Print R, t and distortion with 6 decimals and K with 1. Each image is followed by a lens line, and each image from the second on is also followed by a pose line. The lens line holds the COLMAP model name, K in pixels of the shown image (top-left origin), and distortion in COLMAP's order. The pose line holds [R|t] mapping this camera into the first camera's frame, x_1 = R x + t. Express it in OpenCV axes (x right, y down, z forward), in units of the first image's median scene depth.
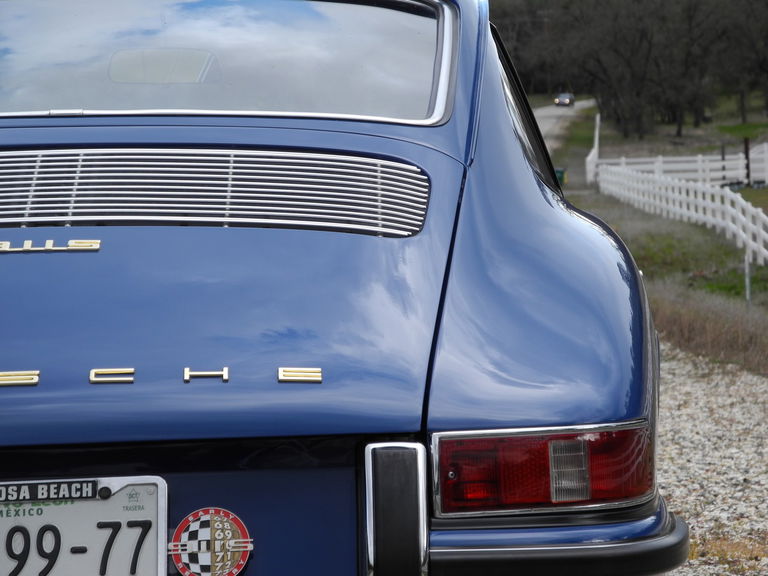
lens RADIAL K [[2907.2, 0, 384.0], [0, 2907.2, 288.0], [0, 0, 1]] dist [0.962786, -2.933970]
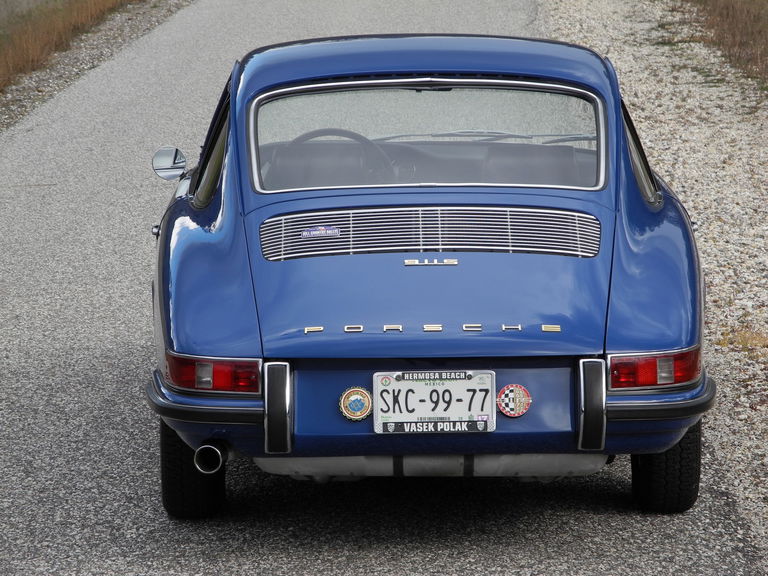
lens RADIAL K [[3785.1, 0, 384.0], [0, 3785.1, 288.0], [0, 0, 1]] dist [0.913870, 1.546698]
pose [[0.999822, 0.015803, 0.010278, -0.170929], [-0.016868, 0.993403, 0.113425, -0.303493], [-0.008418, -0.113578, 0.993493, -1.776415]]
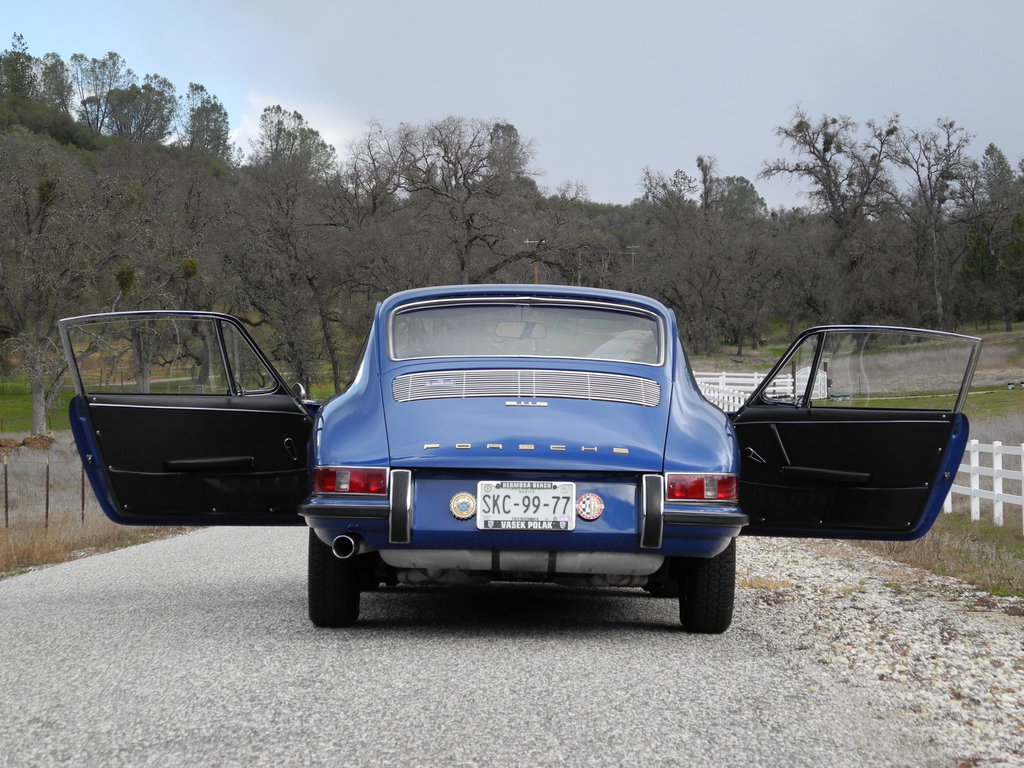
lens RADIAL K [[2494.5, 0, 512.0], [0, 2494.5, 384.0], [0, 0, 1]] dist [0.144873, 0.472099]
pose [[0.998864, 0.046625, 0.009813, -0.145617], [-0.046248, 0.998294, -0.035650, 0.050024], [-0.011458, 0.035156, 0.999316, -1.327348]]
